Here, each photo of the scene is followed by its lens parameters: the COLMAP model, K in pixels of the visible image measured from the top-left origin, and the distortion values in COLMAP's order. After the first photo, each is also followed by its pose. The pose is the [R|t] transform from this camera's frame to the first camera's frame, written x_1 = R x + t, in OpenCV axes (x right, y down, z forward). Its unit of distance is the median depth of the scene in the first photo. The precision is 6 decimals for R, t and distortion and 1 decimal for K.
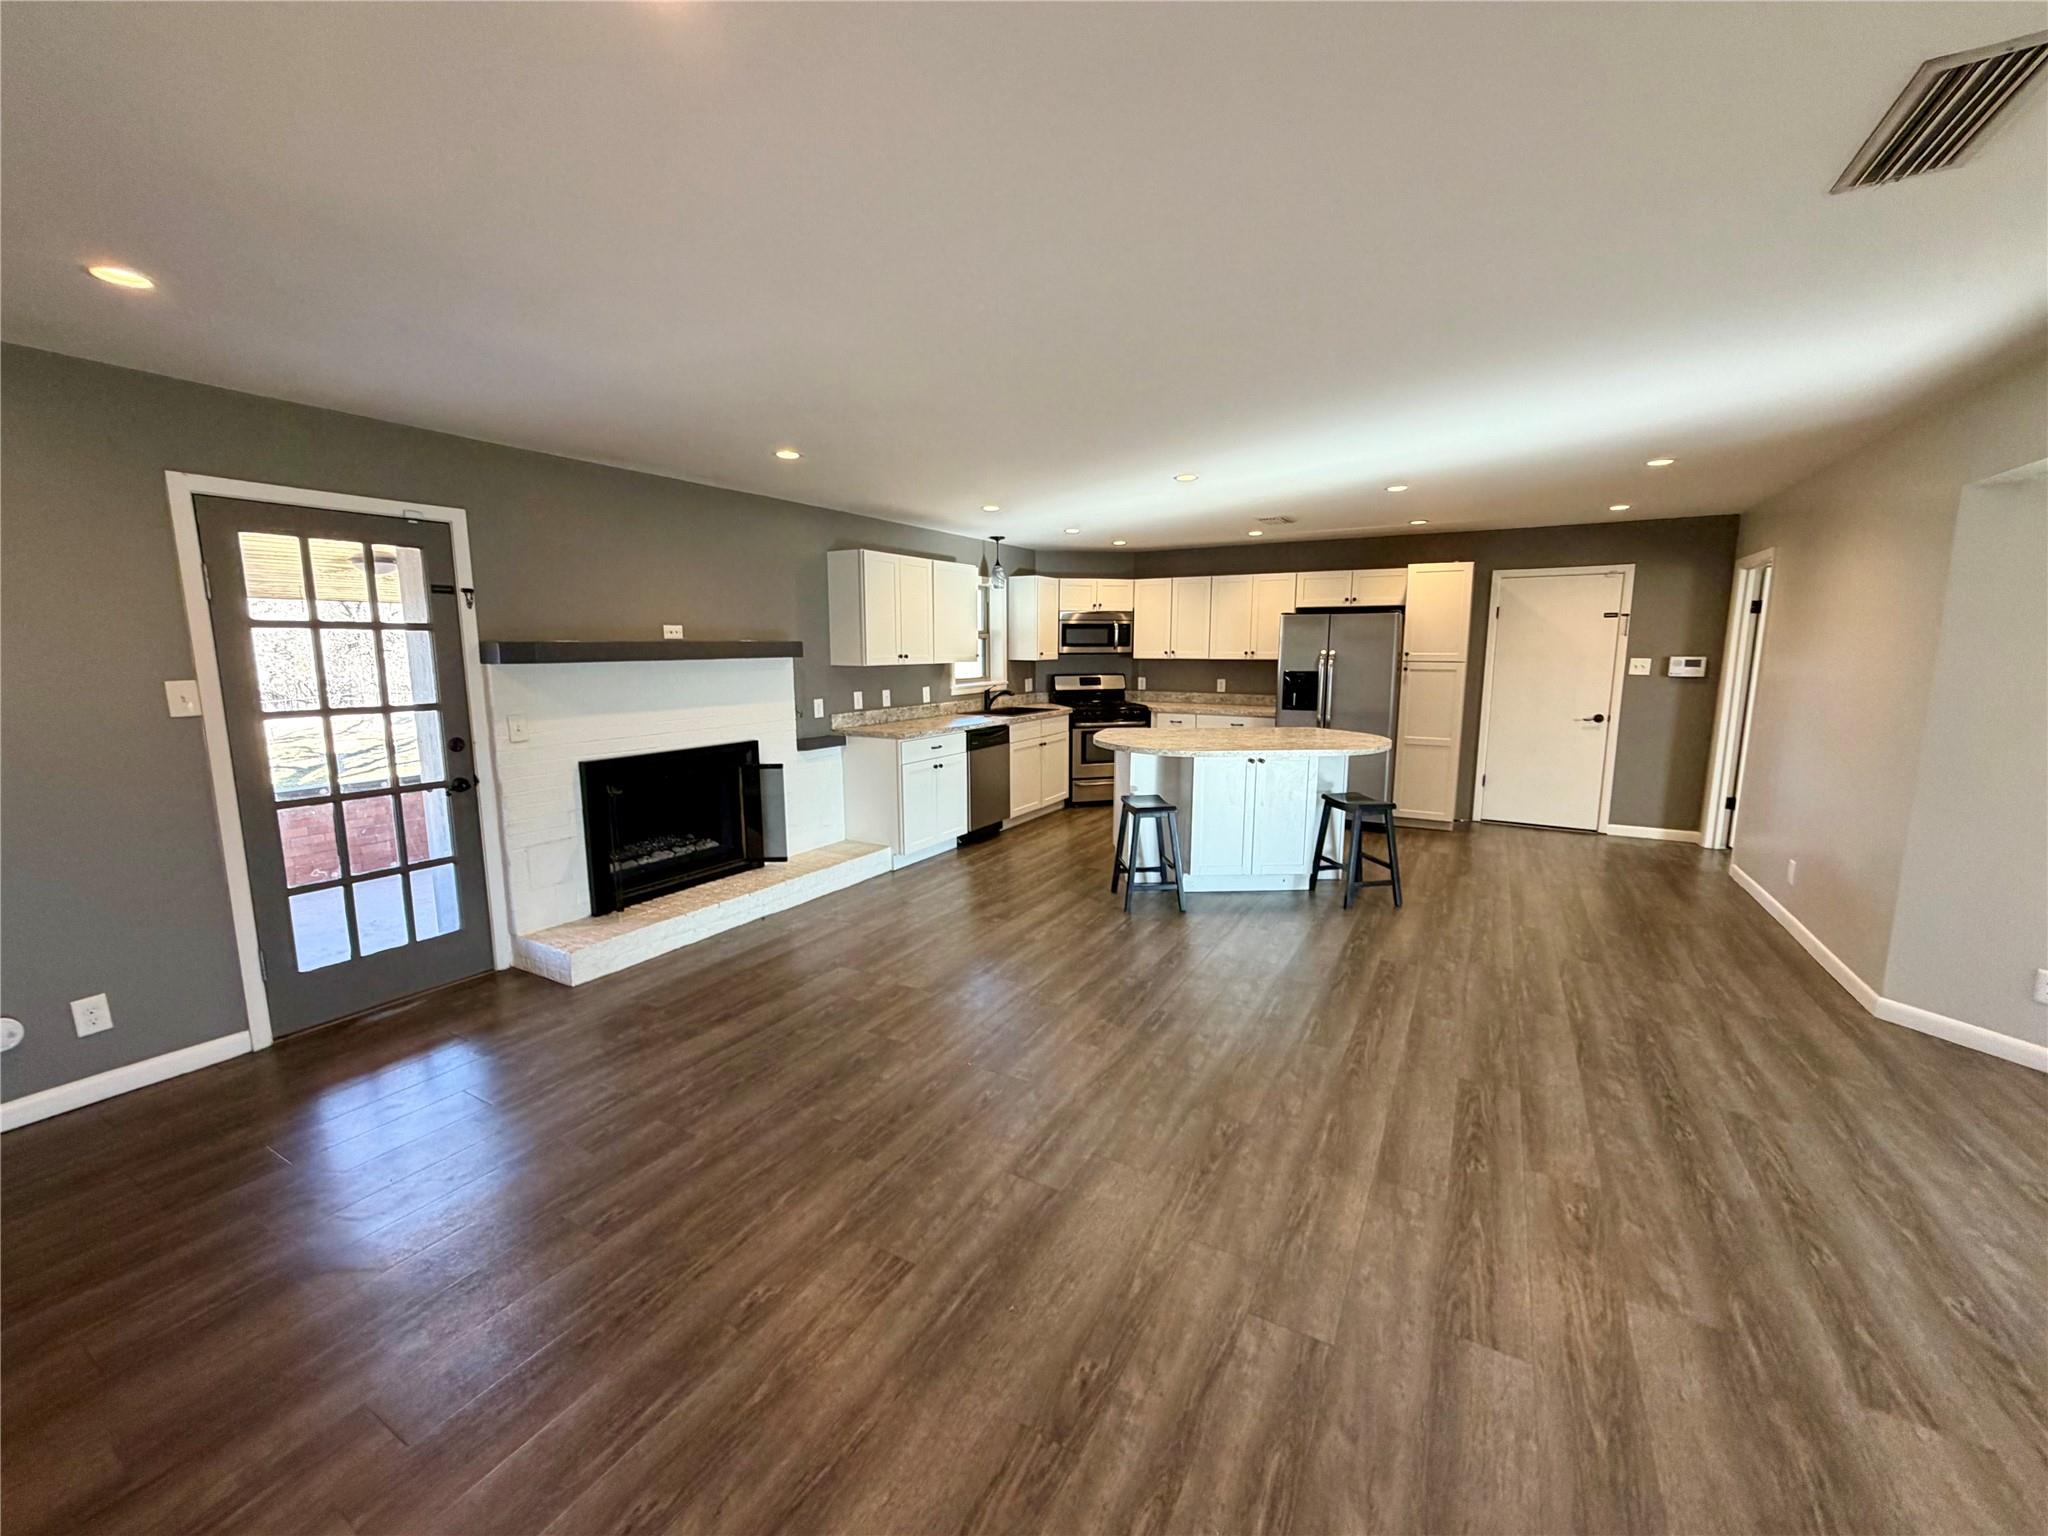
lens RADIAL K [[817.8, 0, 1019.3], [0, 817.8, 769.8], [0, 0, 1]] dist [-0.000038, 0.000231]
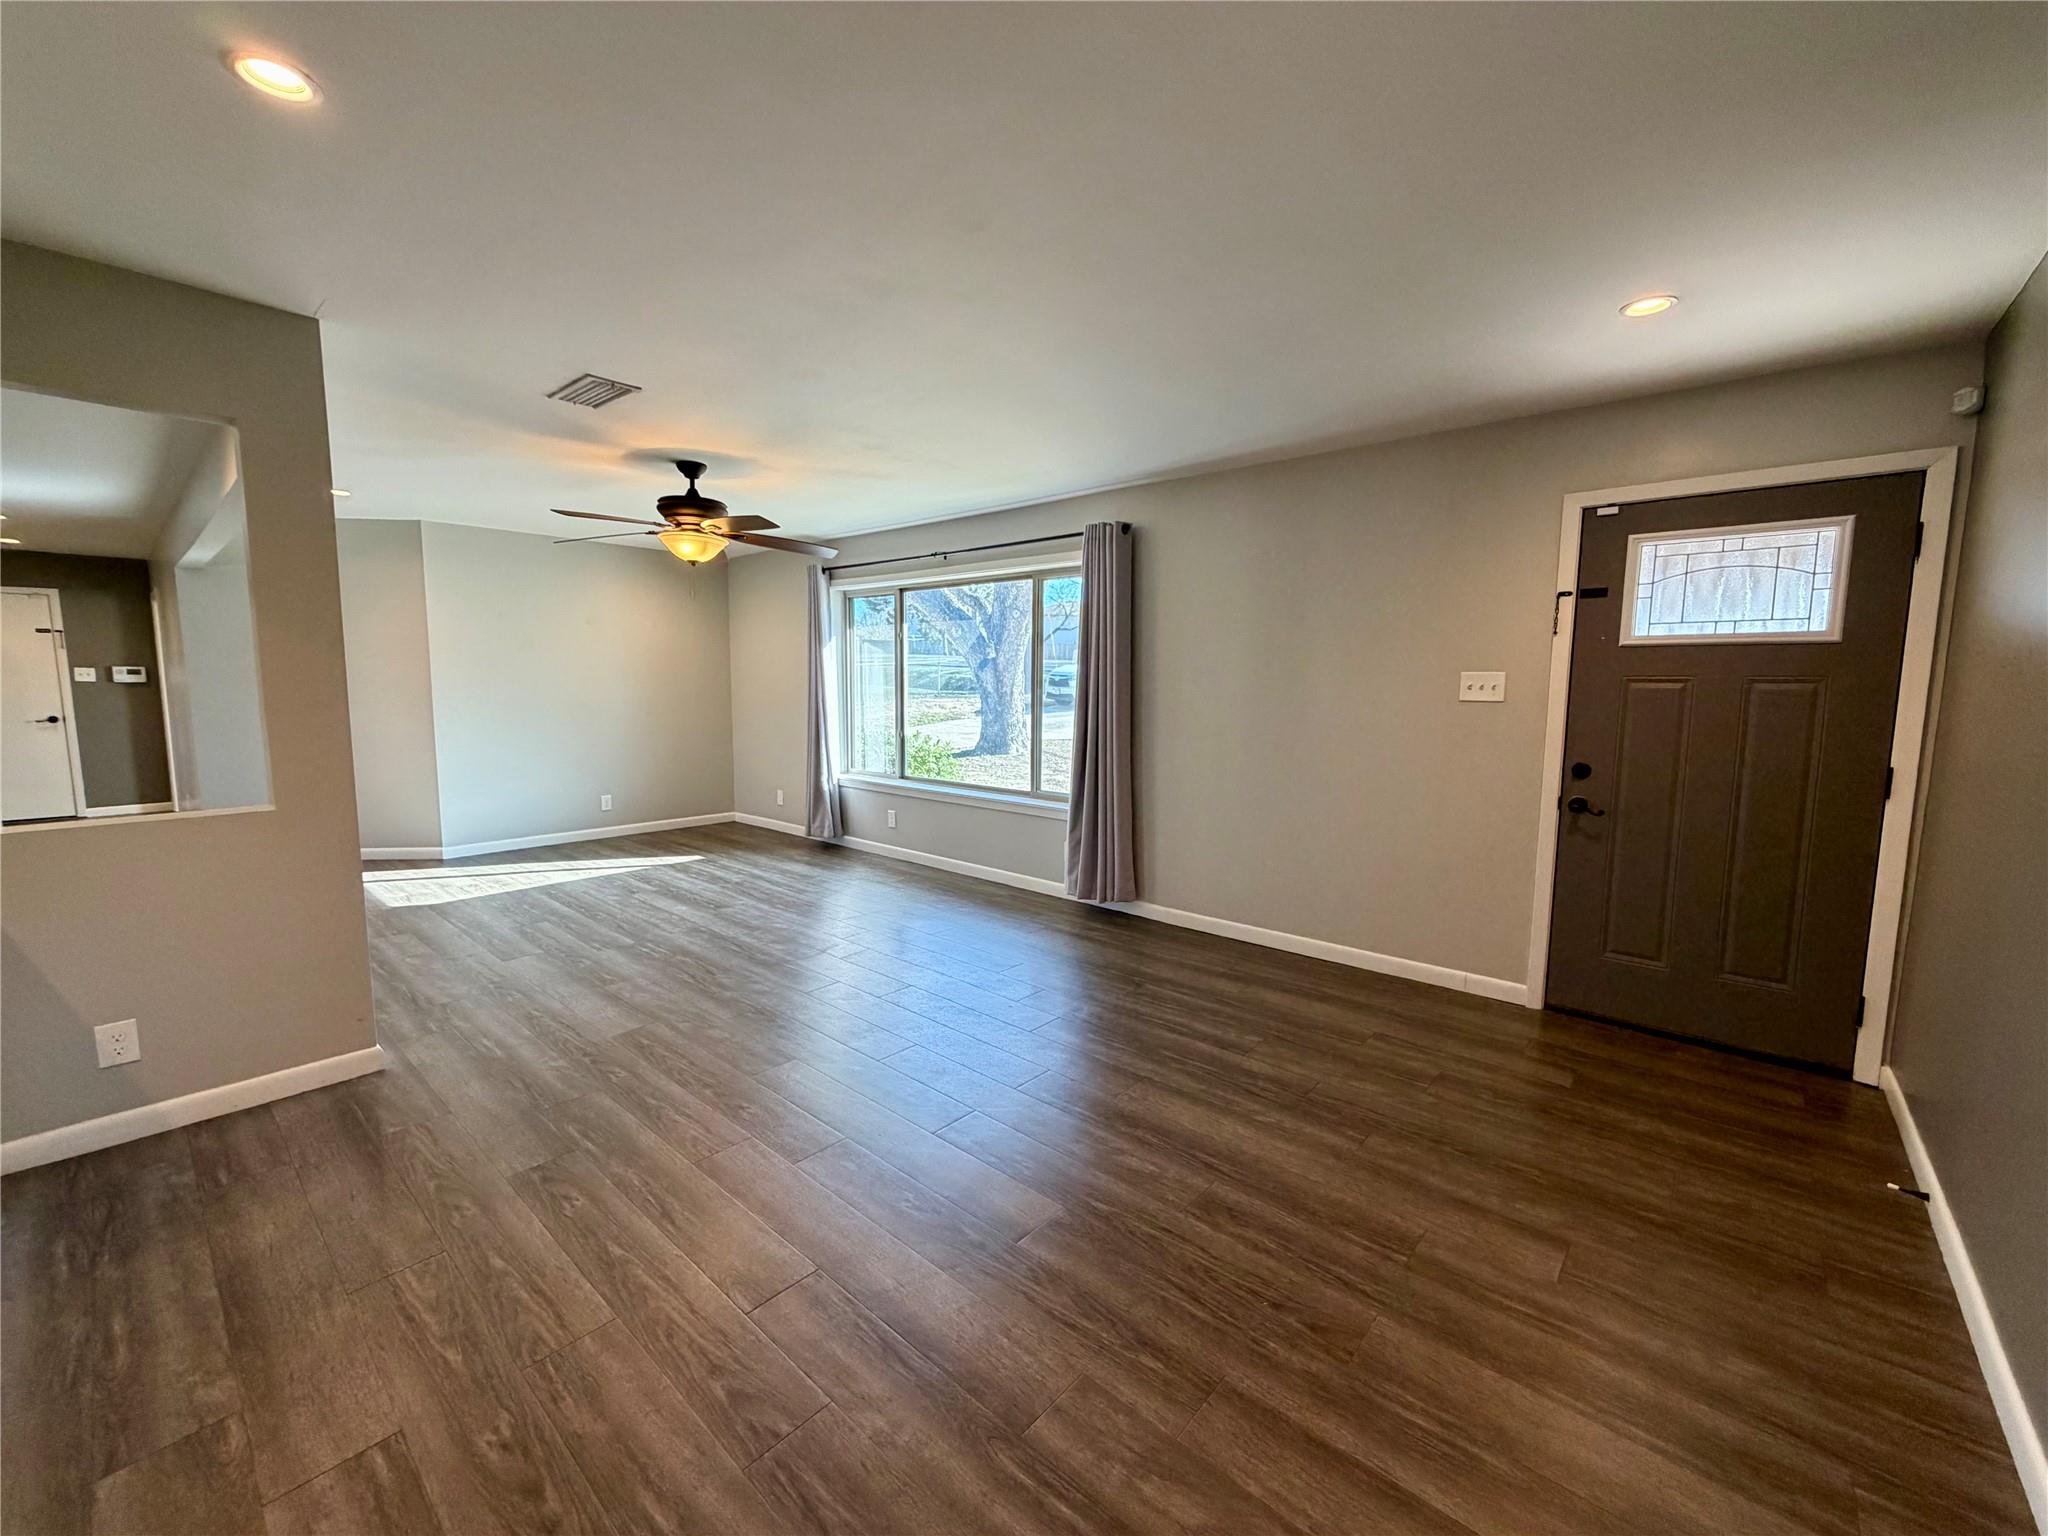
lens RADIAL K [[817.8, 0, 1018.6], [0, 817.8, 771.8], [0, 0, 1]] dist [-0.000038, 0.000231]
pose [[0.201471, -0.107310, 0.973599, -0.195854], [0.138875, 0.987069, 0.080057, 0.139086], [-0.969600, 0.119079, 0.213768, -0.731808]]
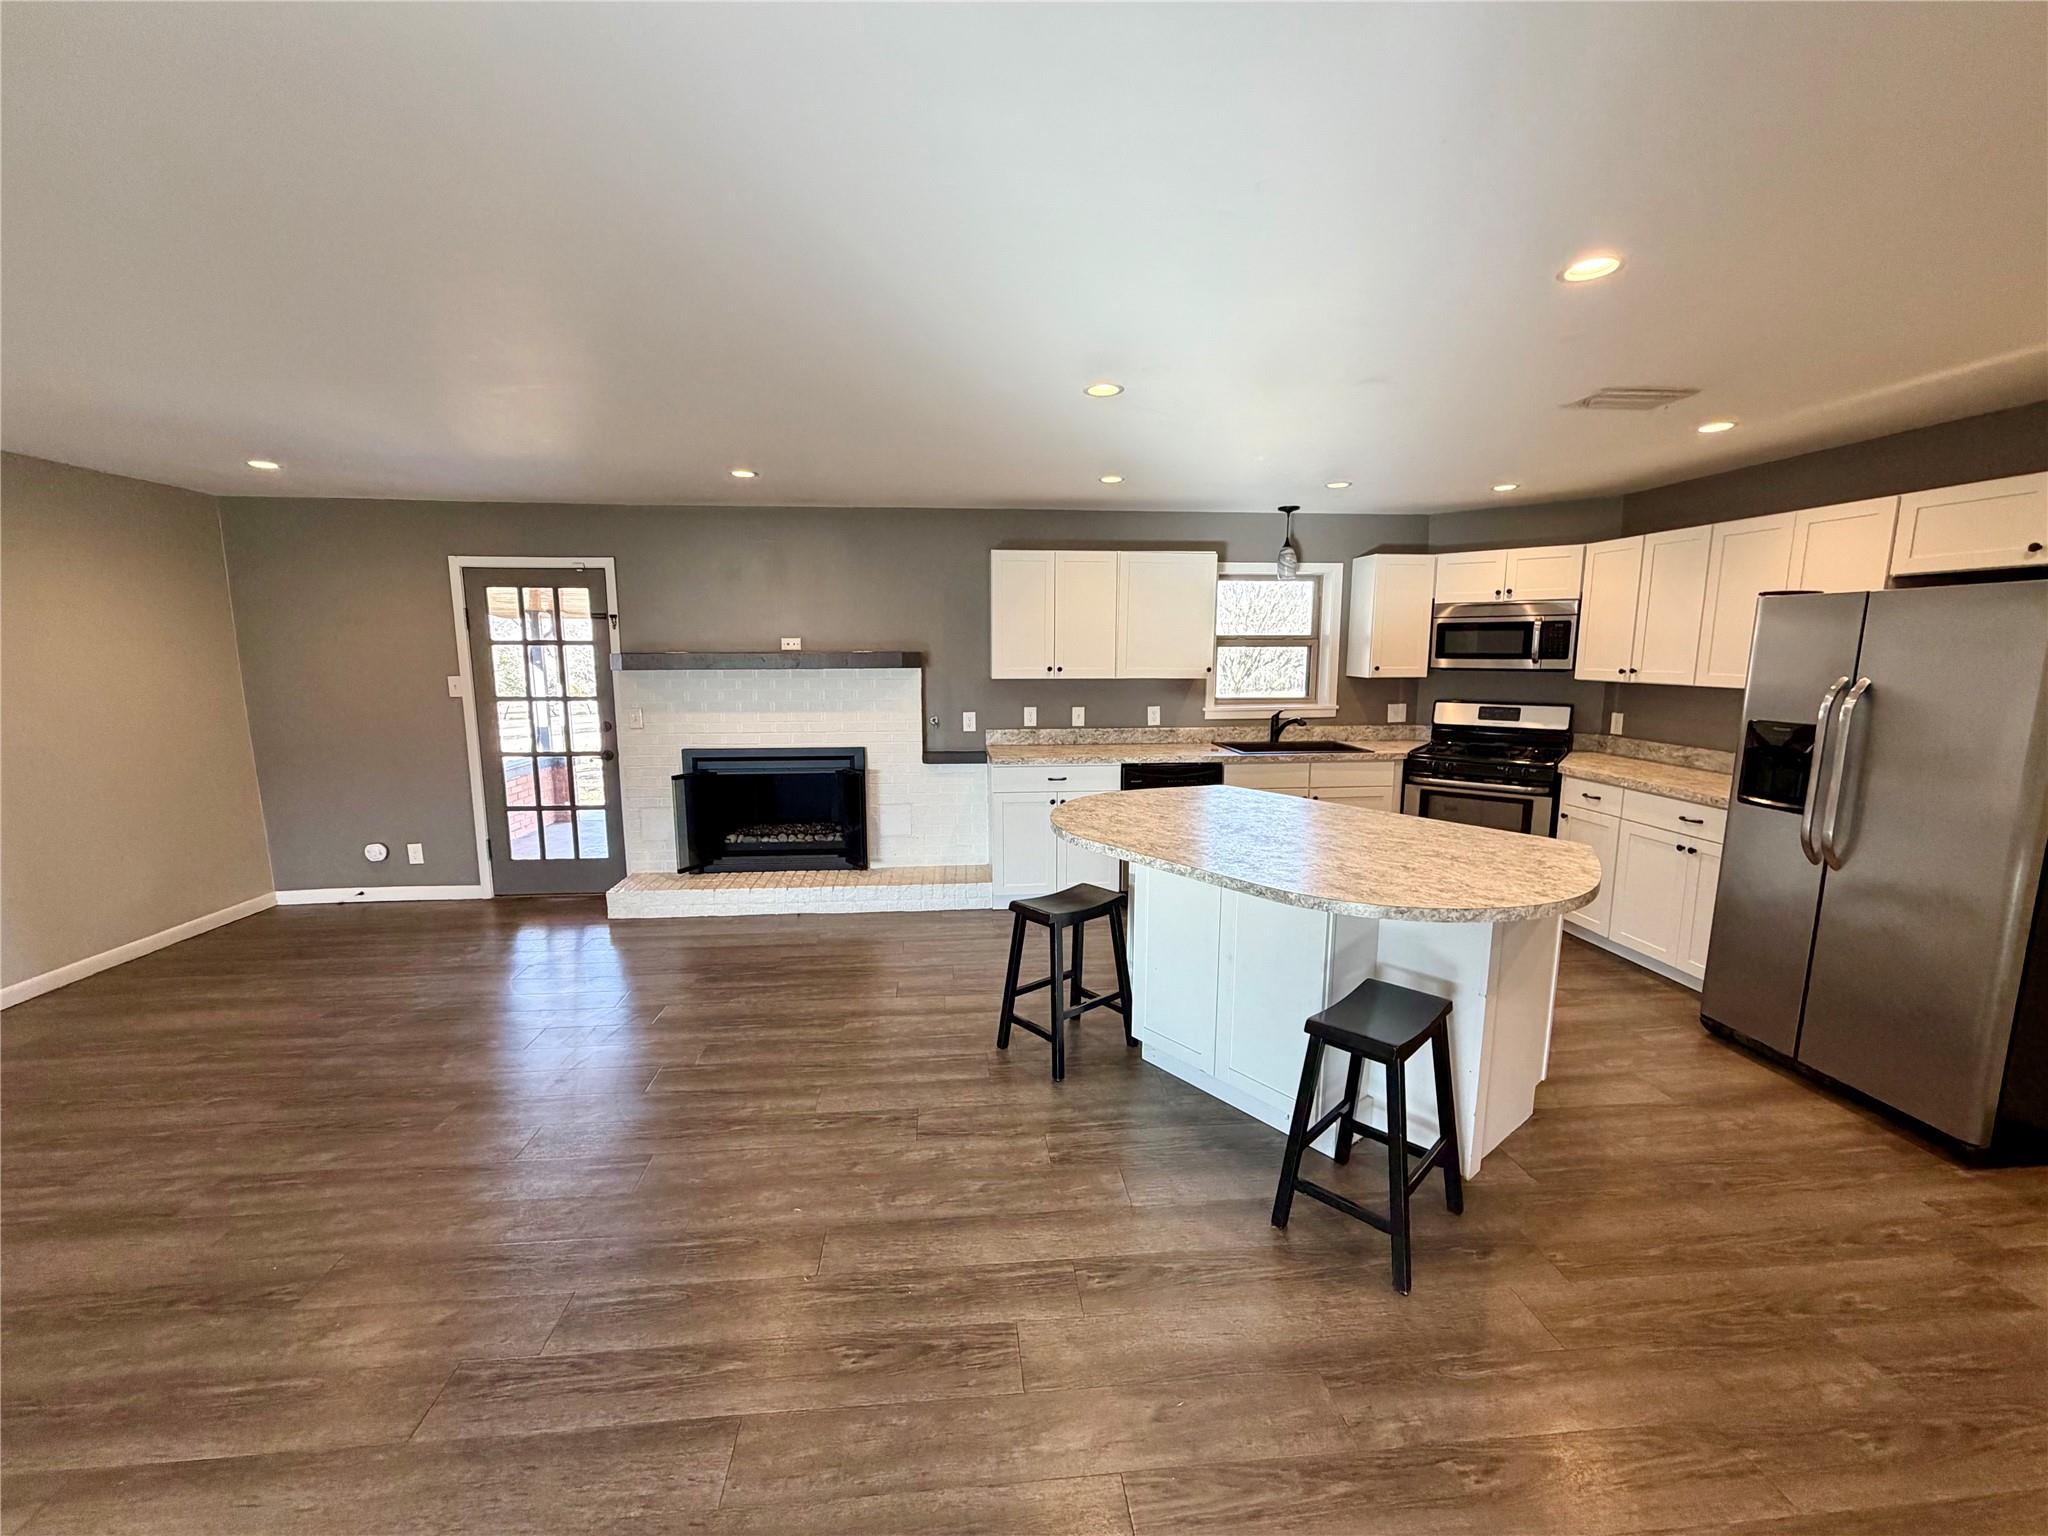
lens RADIAL K [[817.8, 0, 1019.8], [0, 817.8, 765.2], [0, 0, 1]] dist [-0.000038, 0.000231]
pose [[0.580048, 0.117371, -0.806082, 0.618066], [-0.123414, 0.990804, 0.055460, -0.093807], [0.805179, 0.067312, 0.589200, 0.541055]]
